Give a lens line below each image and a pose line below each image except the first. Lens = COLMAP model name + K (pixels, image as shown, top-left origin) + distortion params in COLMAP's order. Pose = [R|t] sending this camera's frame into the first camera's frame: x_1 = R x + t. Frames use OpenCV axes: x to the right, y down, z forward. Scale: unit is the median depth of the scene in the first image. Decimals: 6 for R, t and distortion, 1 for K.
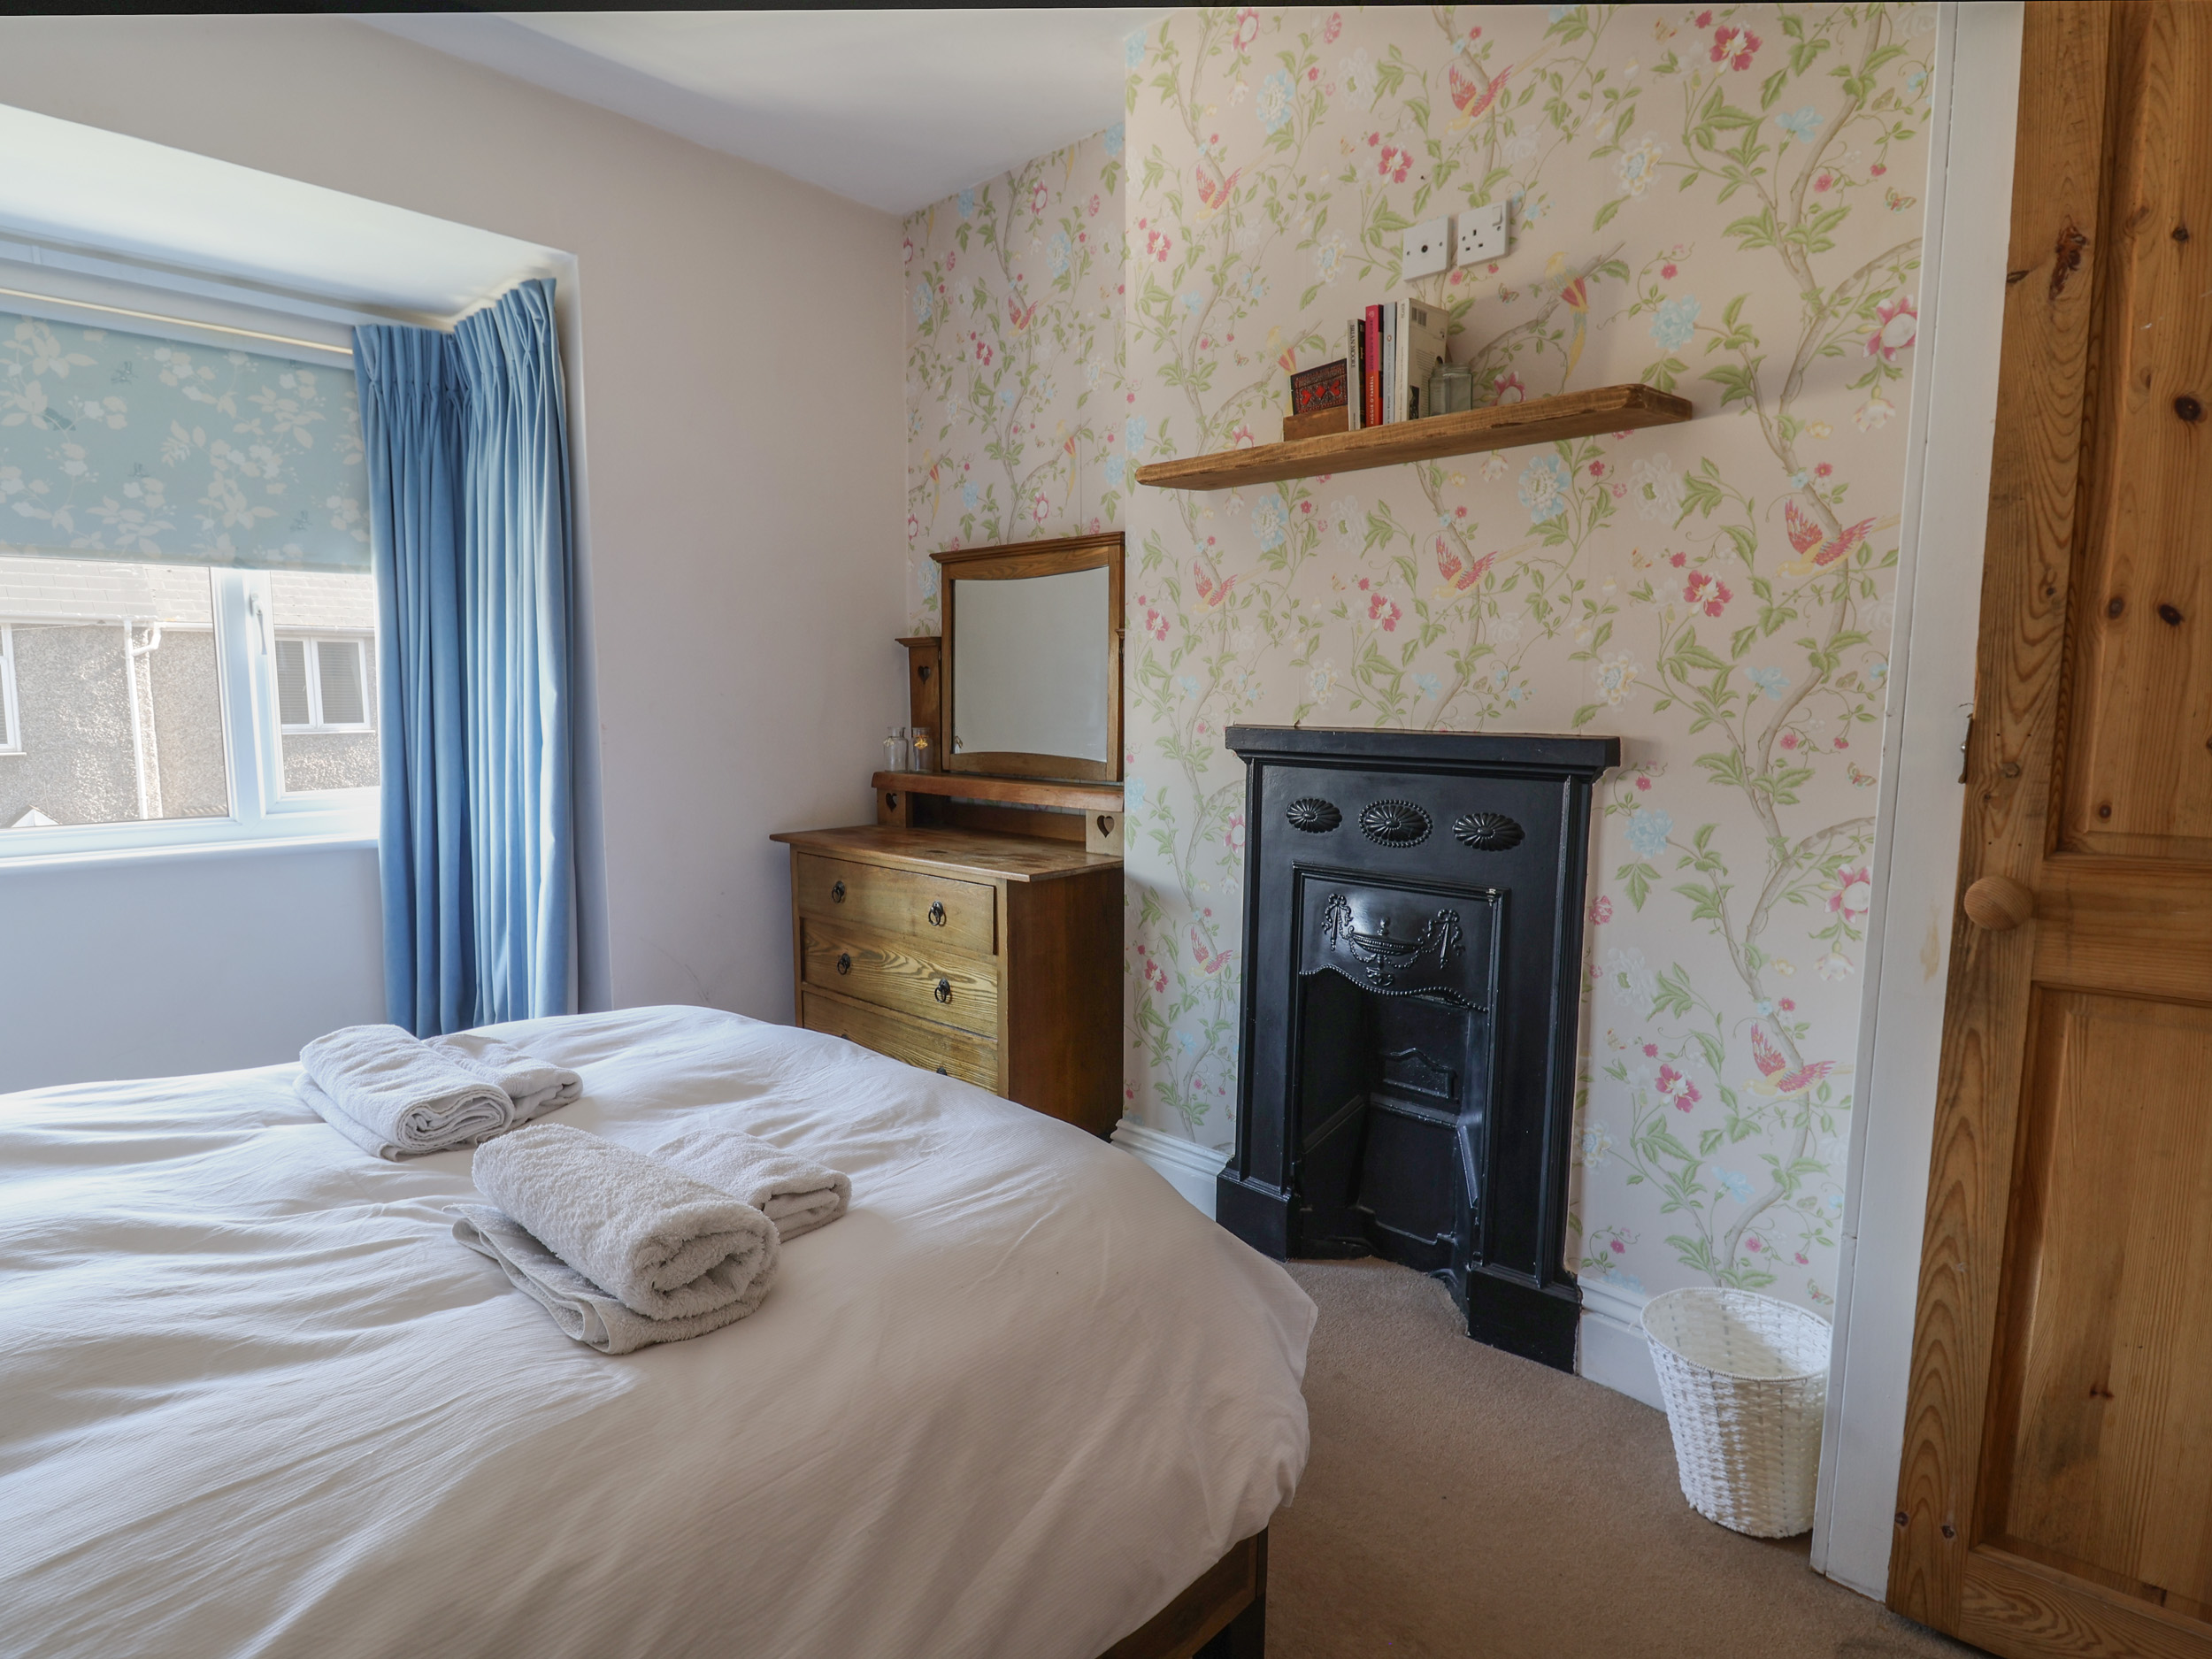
lens RADIAL K [[1166.6, 0, 1107.5], [0, 1166.6, 837.8], [0, 0, 1]] dist [0.000584, -0.015683]
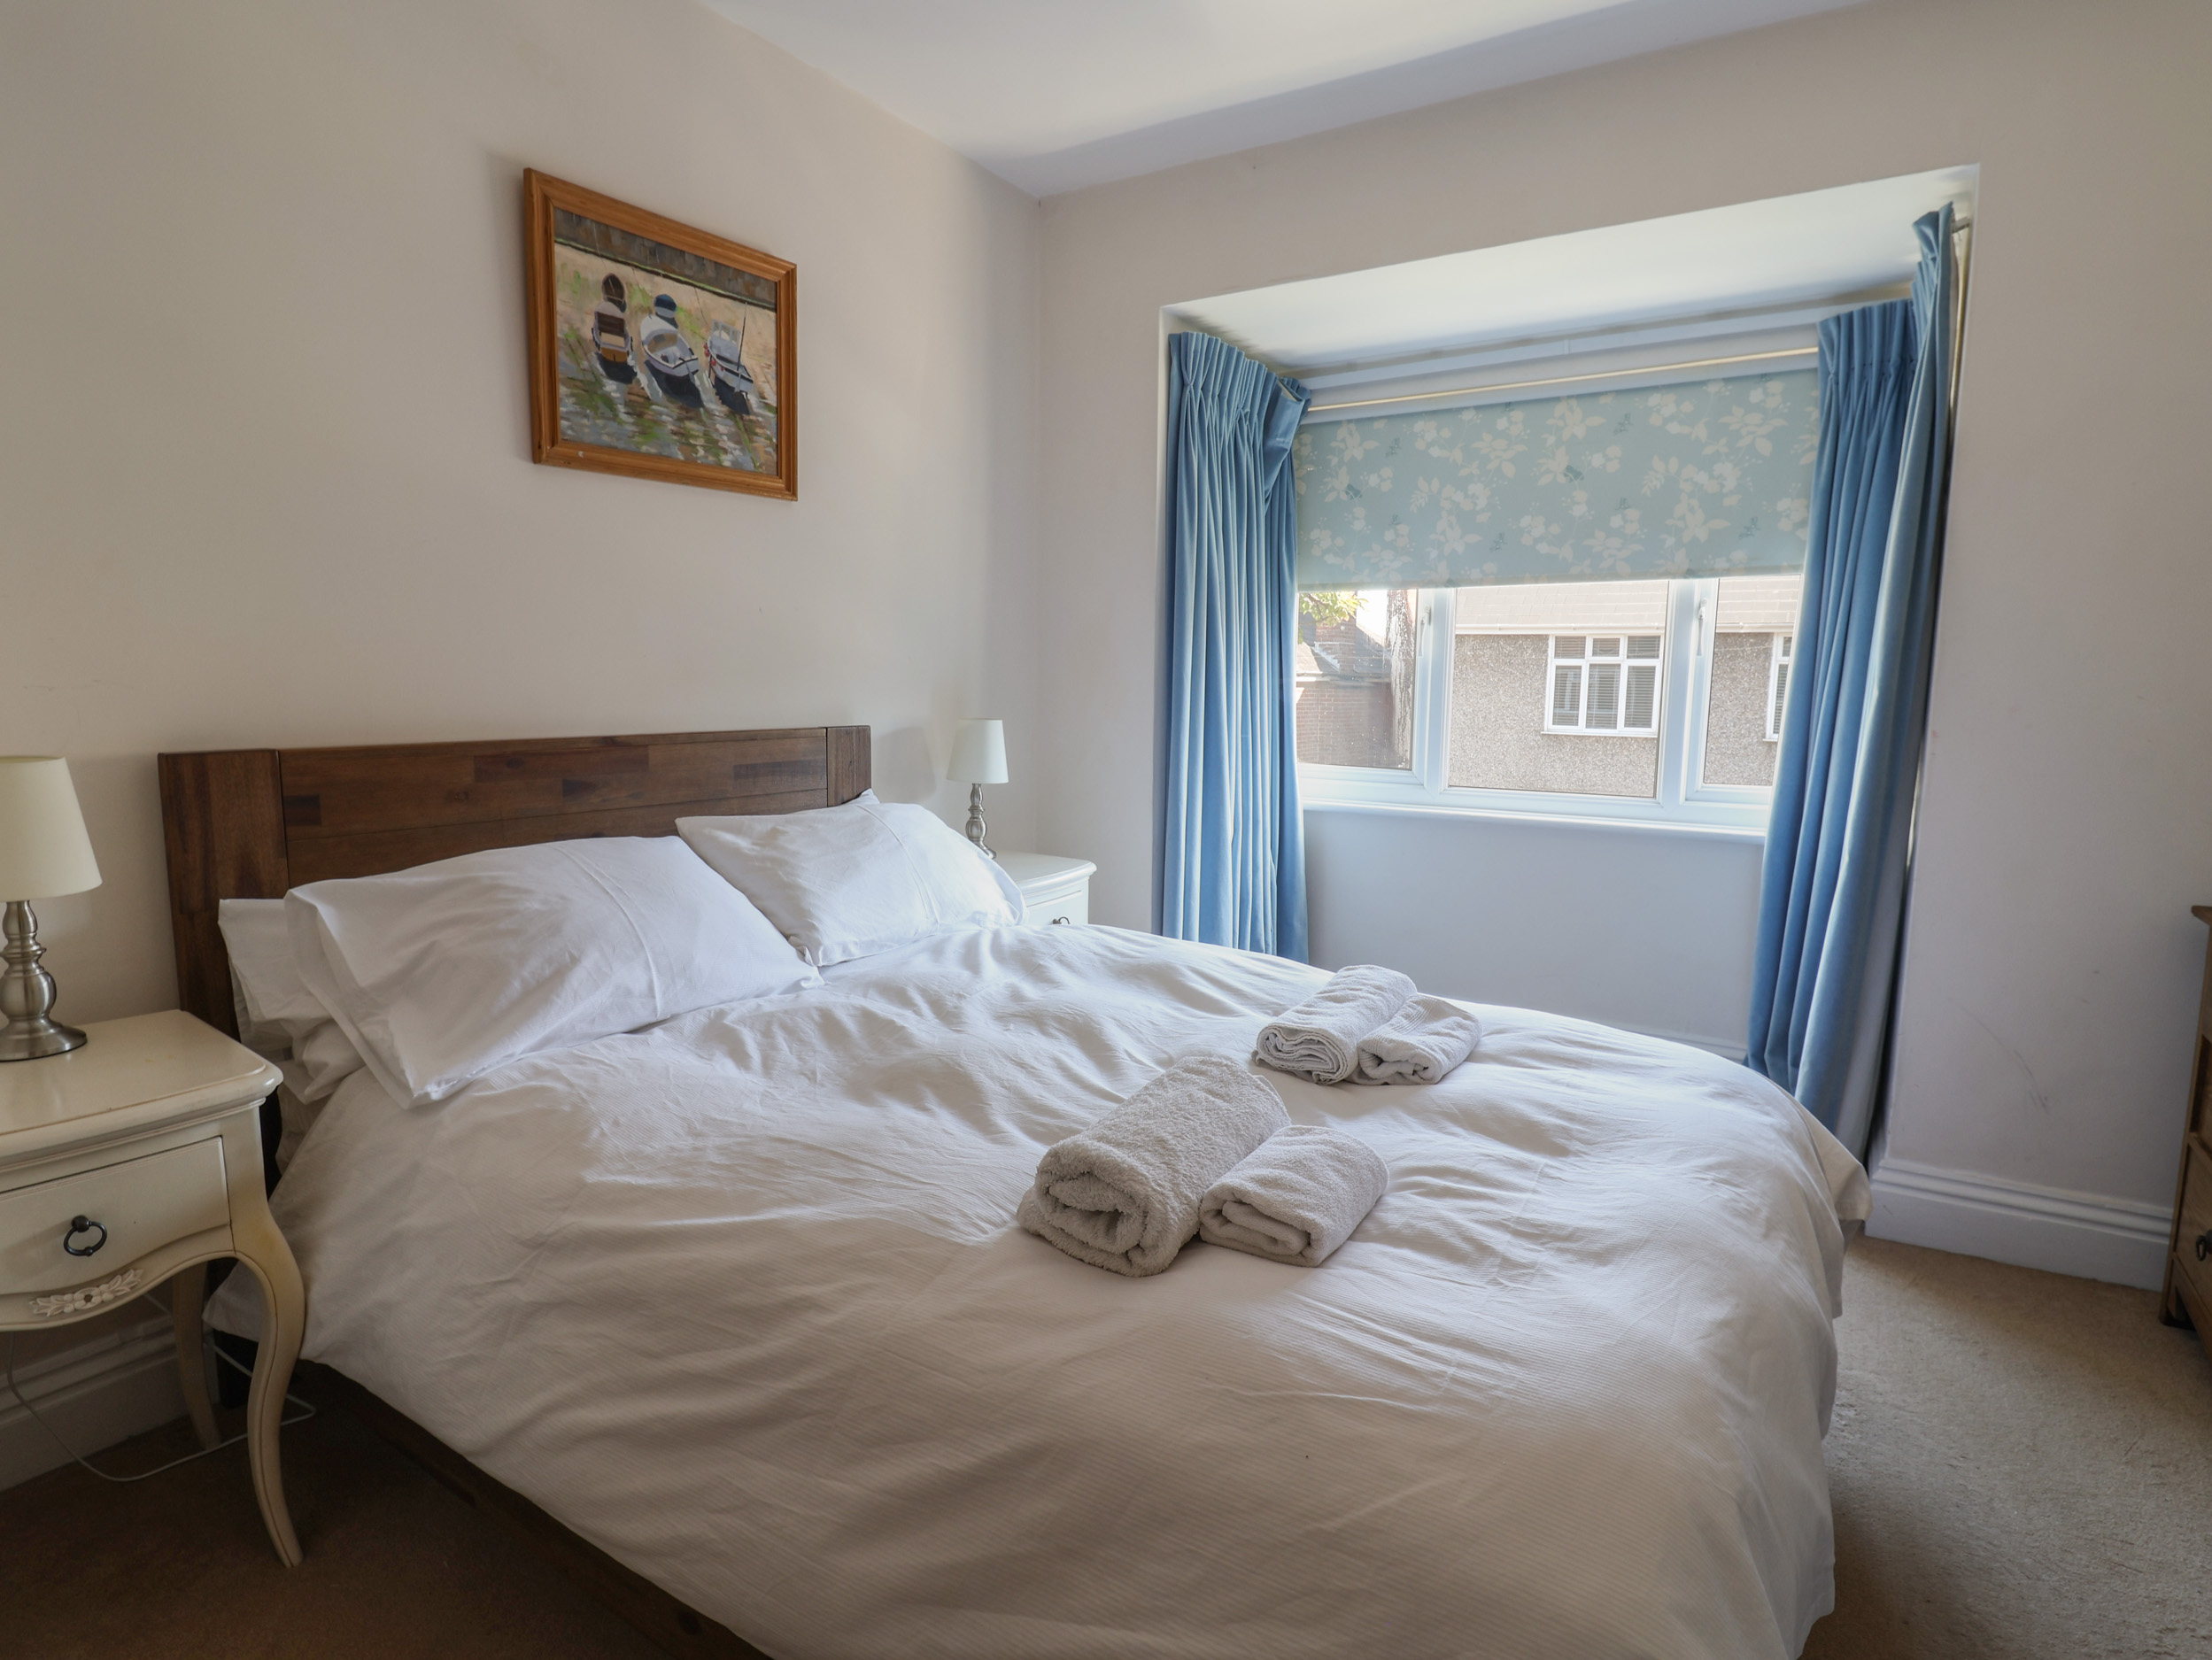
lens RADIAL K [[1129.1, 0, 1111.2], [0, 1129.1, 821.8], [0, 0, 1]] dist [0.003734, -0.016131]
pose [[0.192640, 0.119253, -0.973996, 0.255181], [-0.127812, 0.987181, 0.095588, -0.037578], [0.972910, 0.106074, 0.205413, 0.290850]]
